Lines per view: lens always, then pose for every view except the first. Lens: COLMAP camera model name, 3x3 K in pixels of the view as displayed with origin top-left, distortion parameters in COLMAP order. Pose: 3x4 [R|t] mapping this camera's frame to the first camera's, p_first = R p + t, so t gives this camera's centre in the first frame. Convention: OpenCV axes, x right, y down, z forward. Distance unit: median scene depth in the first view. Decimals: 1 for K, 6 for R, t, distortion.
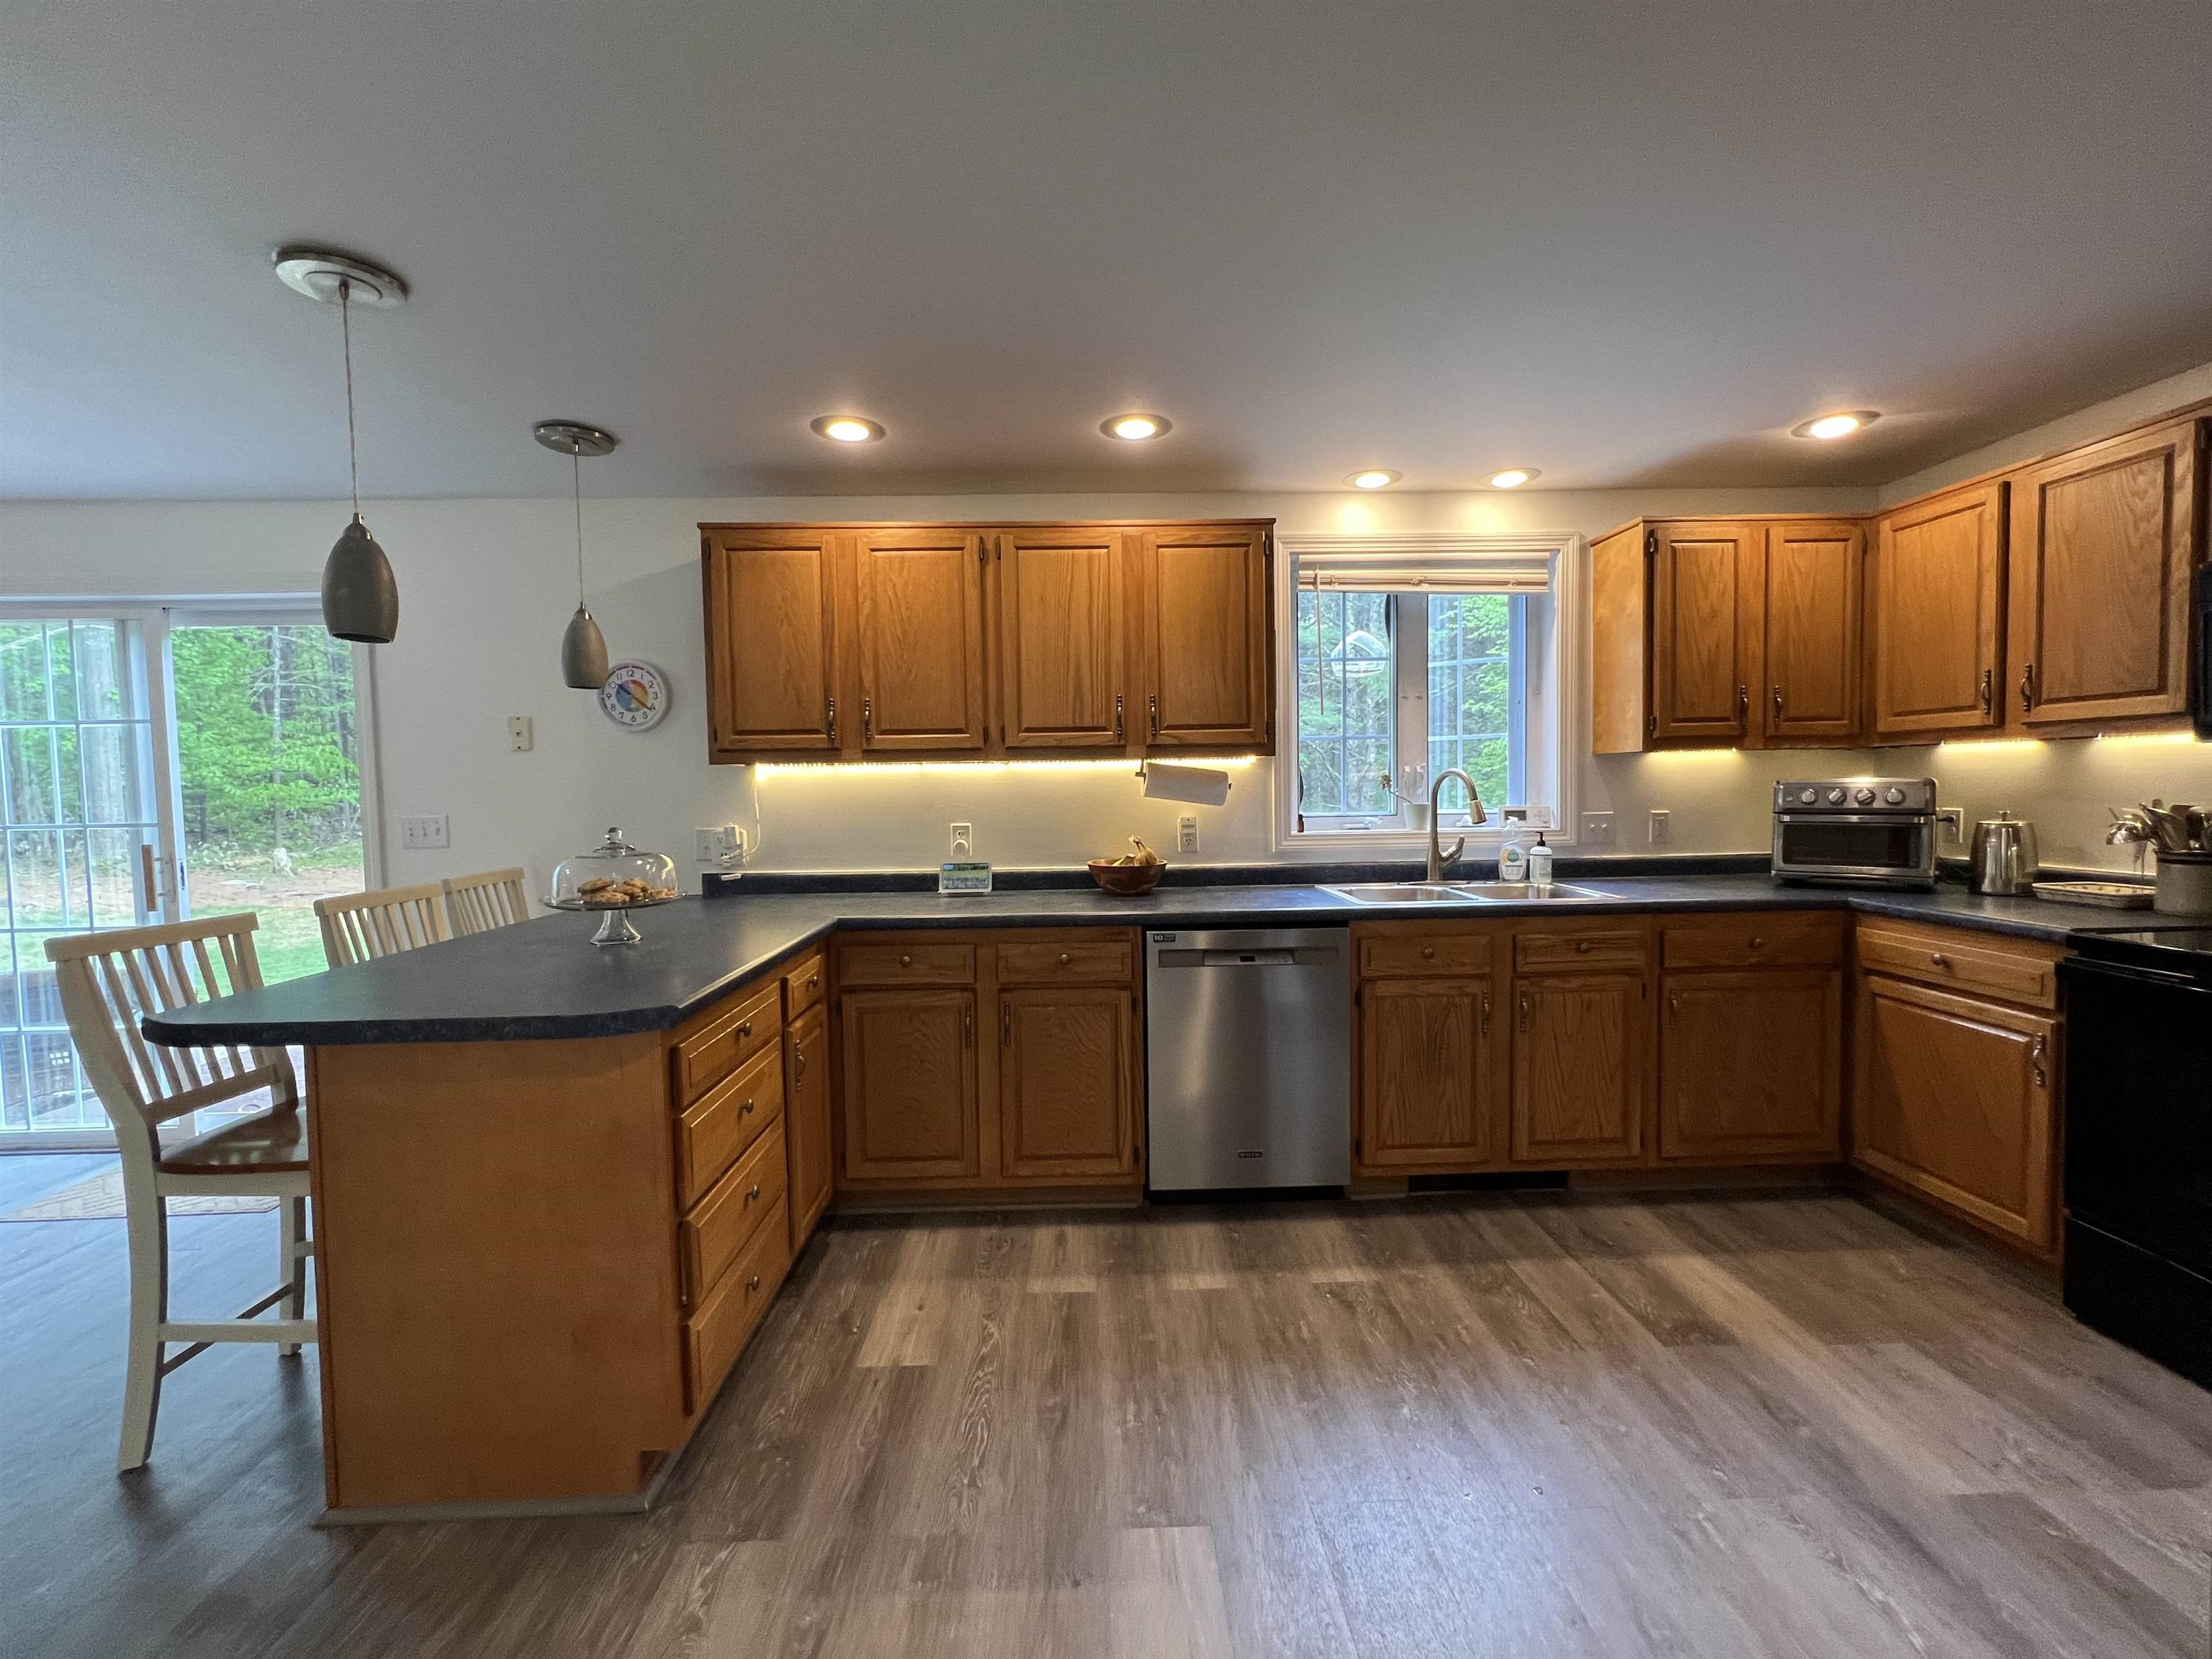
lens RADIAL K [[908.4, 0, 1106.7], [0, 908.4, 827.2], [0, 0, 1]] dist [0.001379, -0.000020]
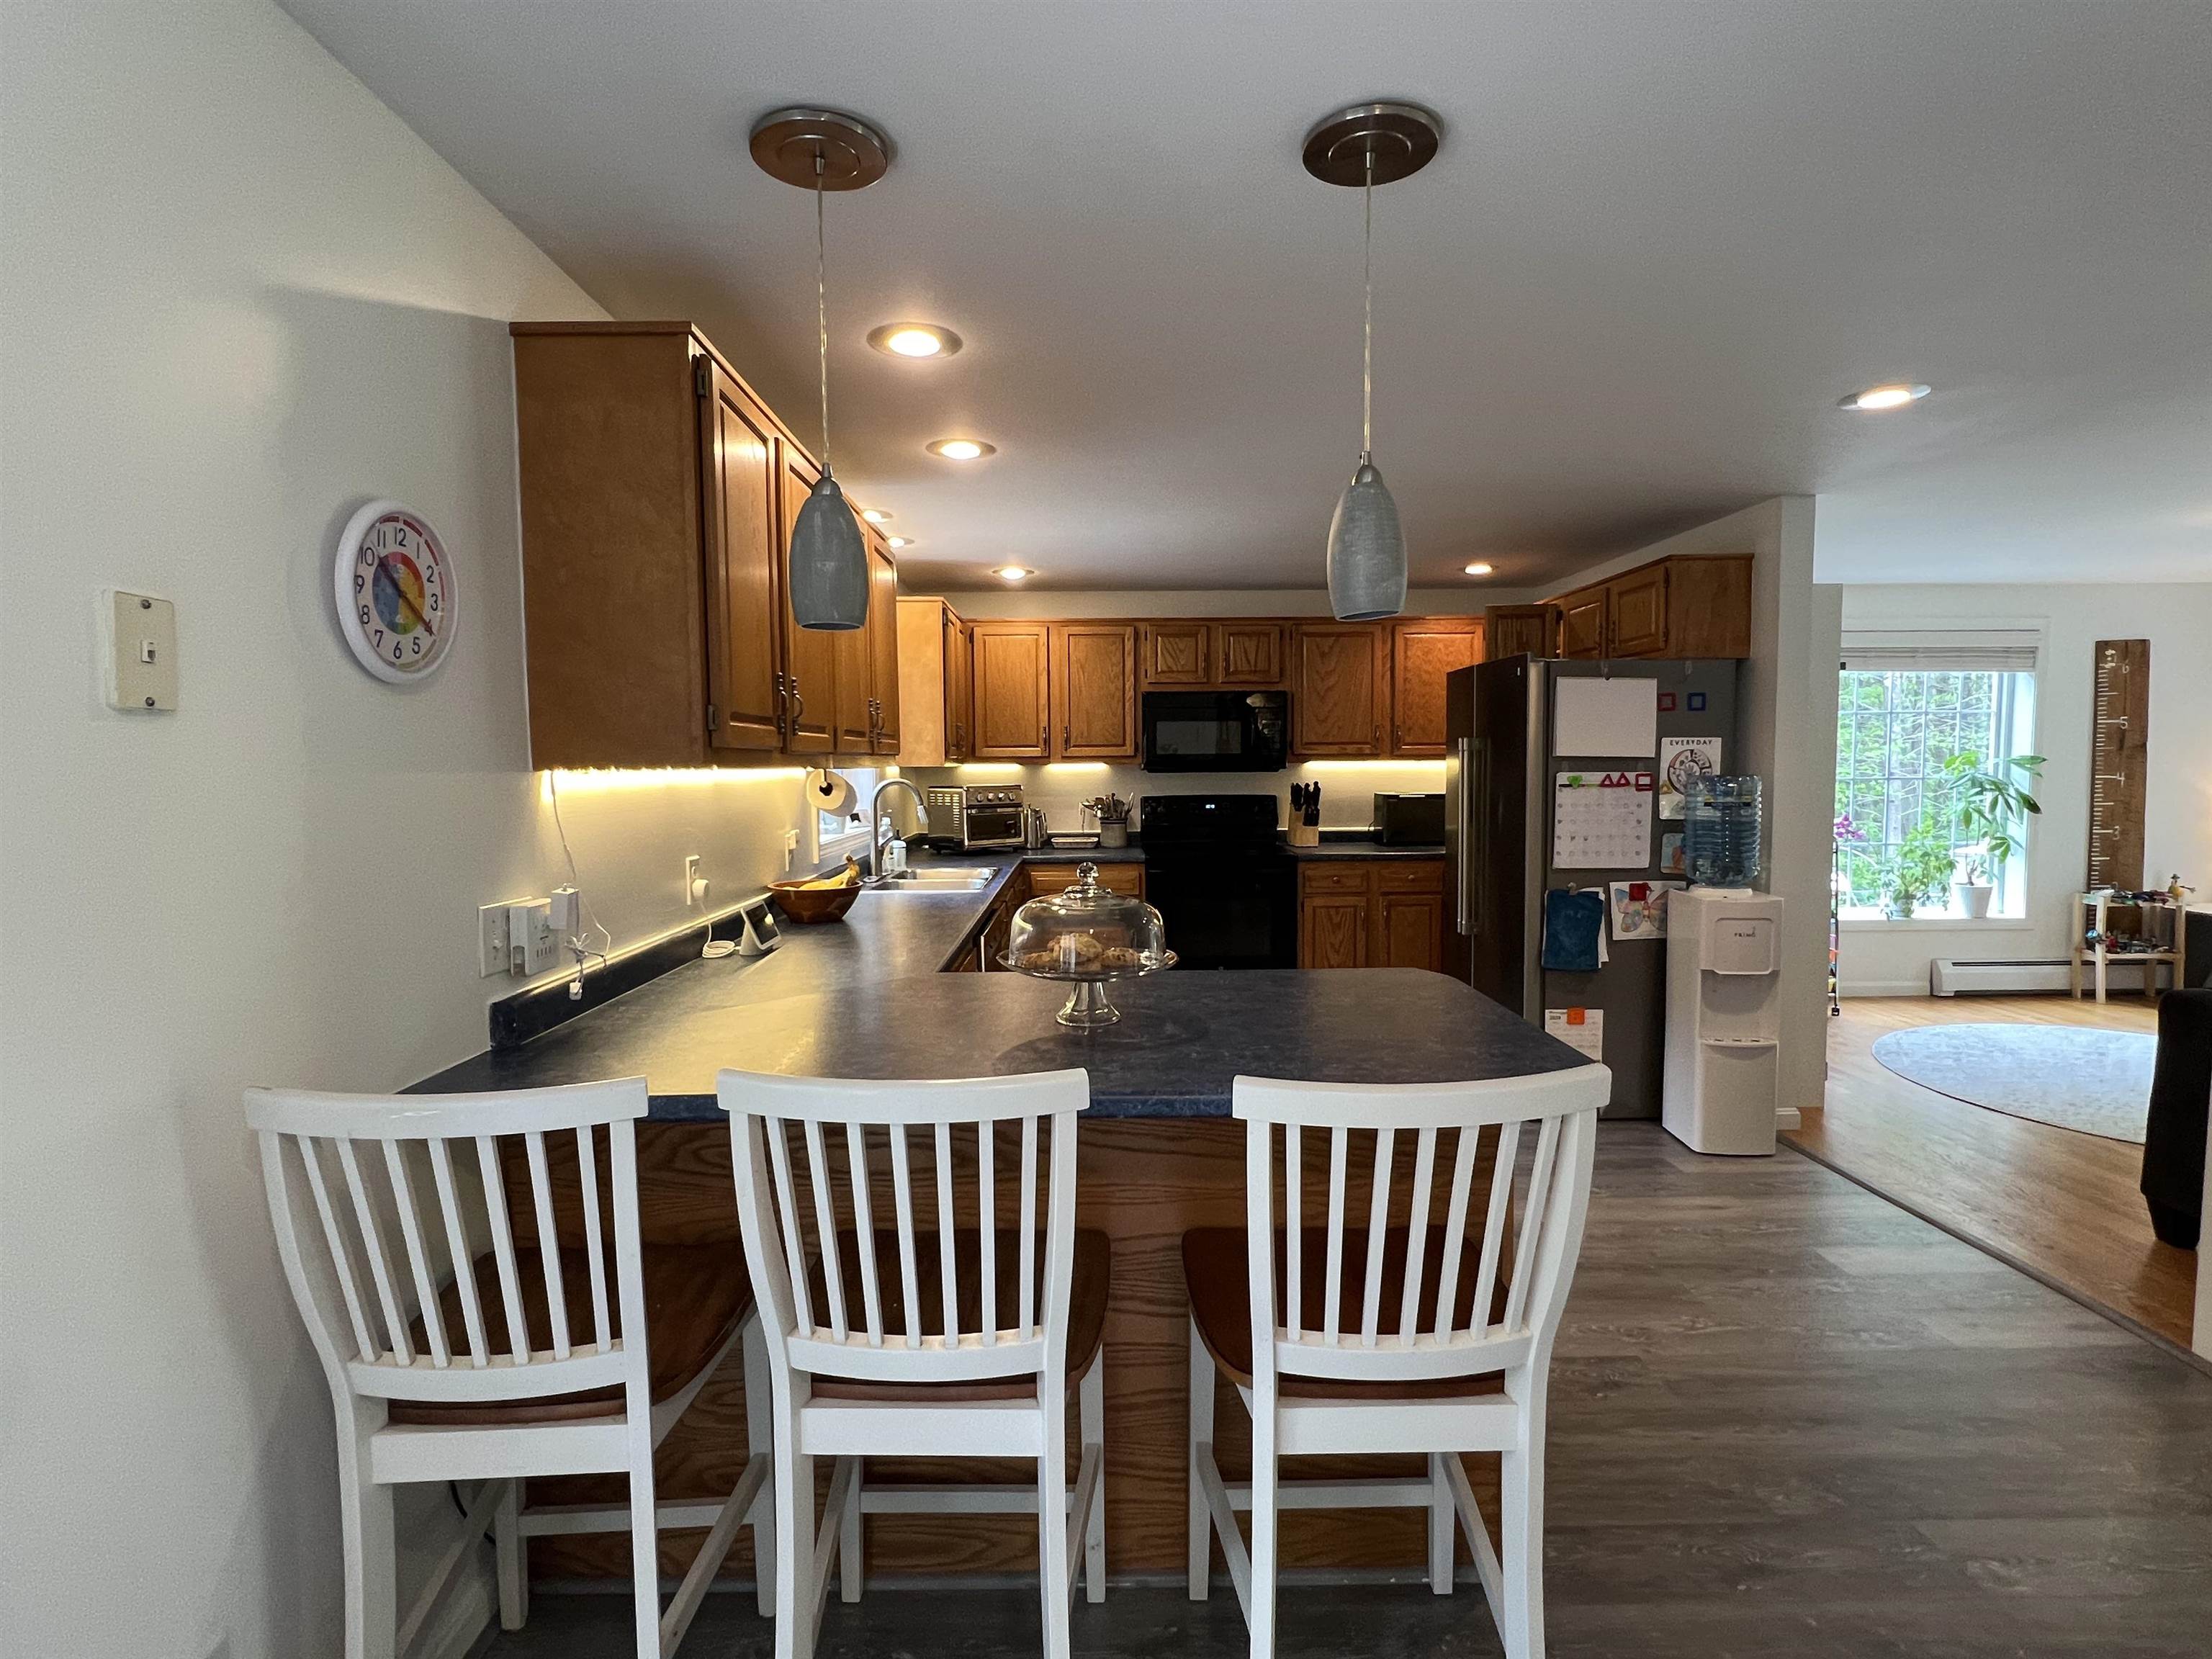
lens RADIAL K [[1057.1, 0, 1095.6], [0, 1057.1, 832.9], [0, 0, 1]] dist [0.002787, -0.000182]
pose [[0.036872, -0.050618, 0.998037, -1.012955], [0.052755, 0.997422, 0.048638, -0.047791], [-0.997927, 0.050858, 0.039447, 0.705423]]
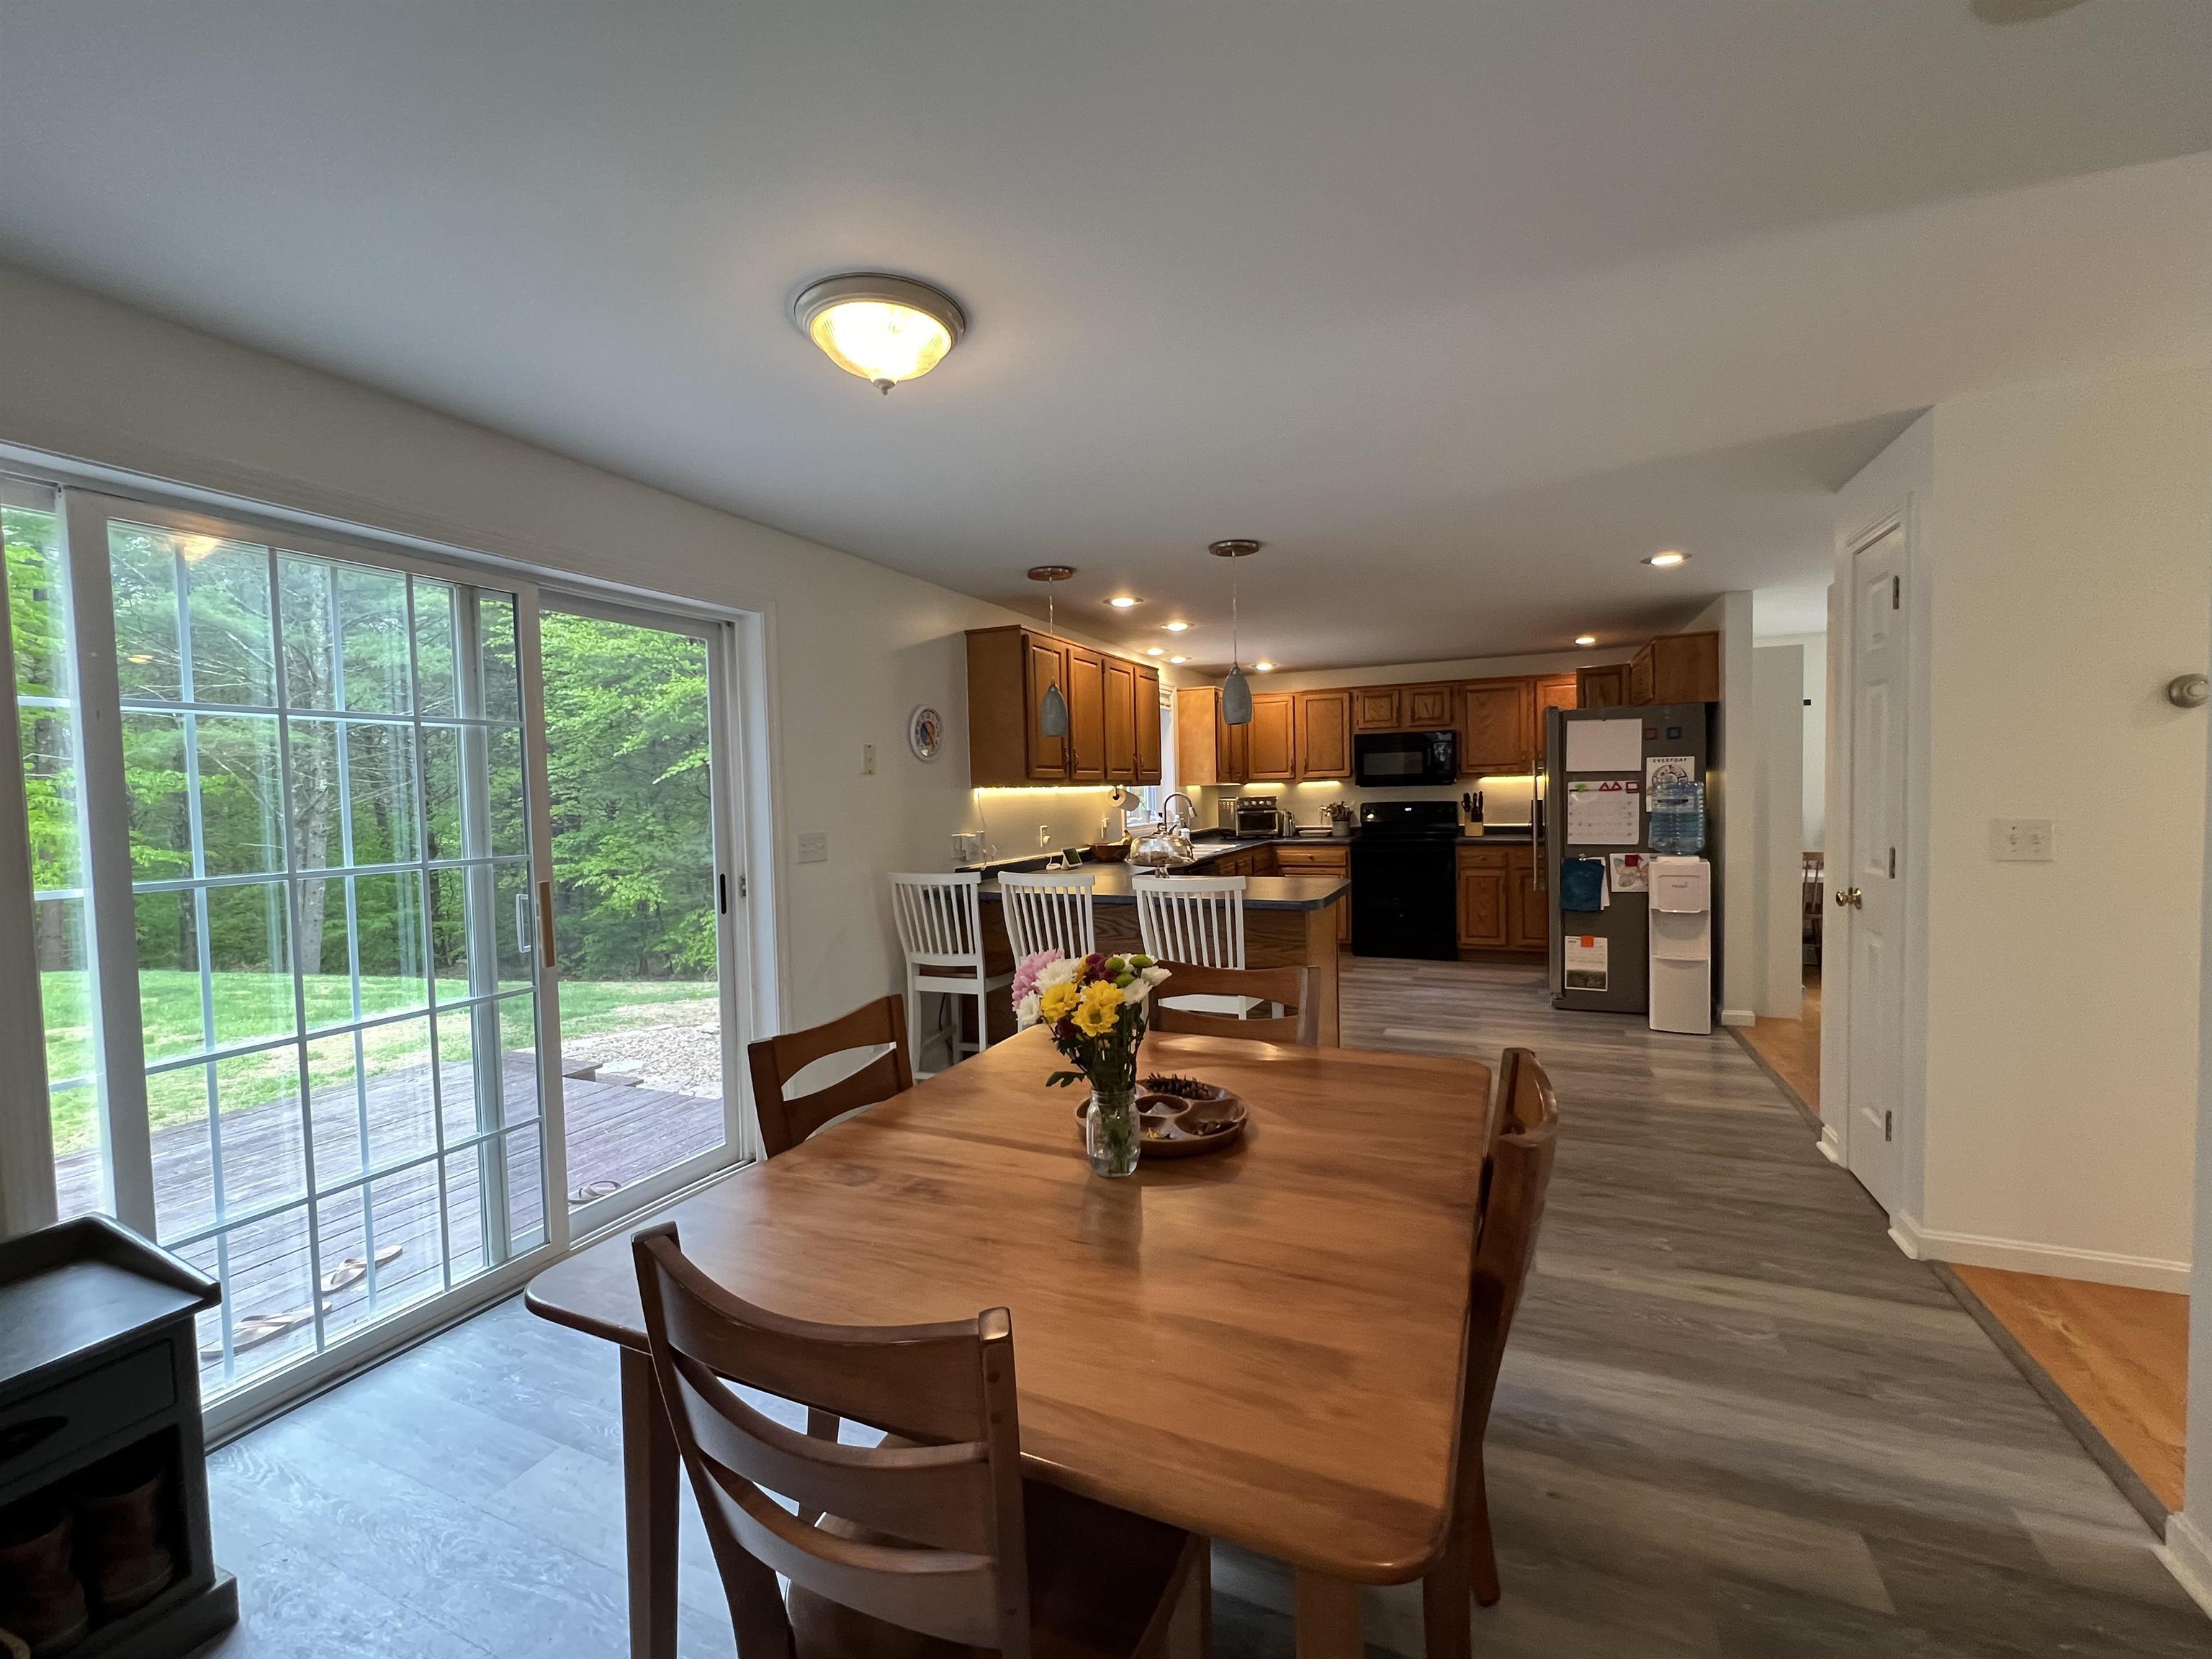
lens RADIAL K [[908.4, 0, 1116.3], [0, 908.4, 825.9], [0, 0, 1]] dist [0.001379, -0.000020]
pose [[0.441831, -0.029579, 0.896611, -1.631602], [0.058268, 0.998292, 0.004220, -0.002298], [-0.895204, 0.050379, 0.442799, 0.190069]]
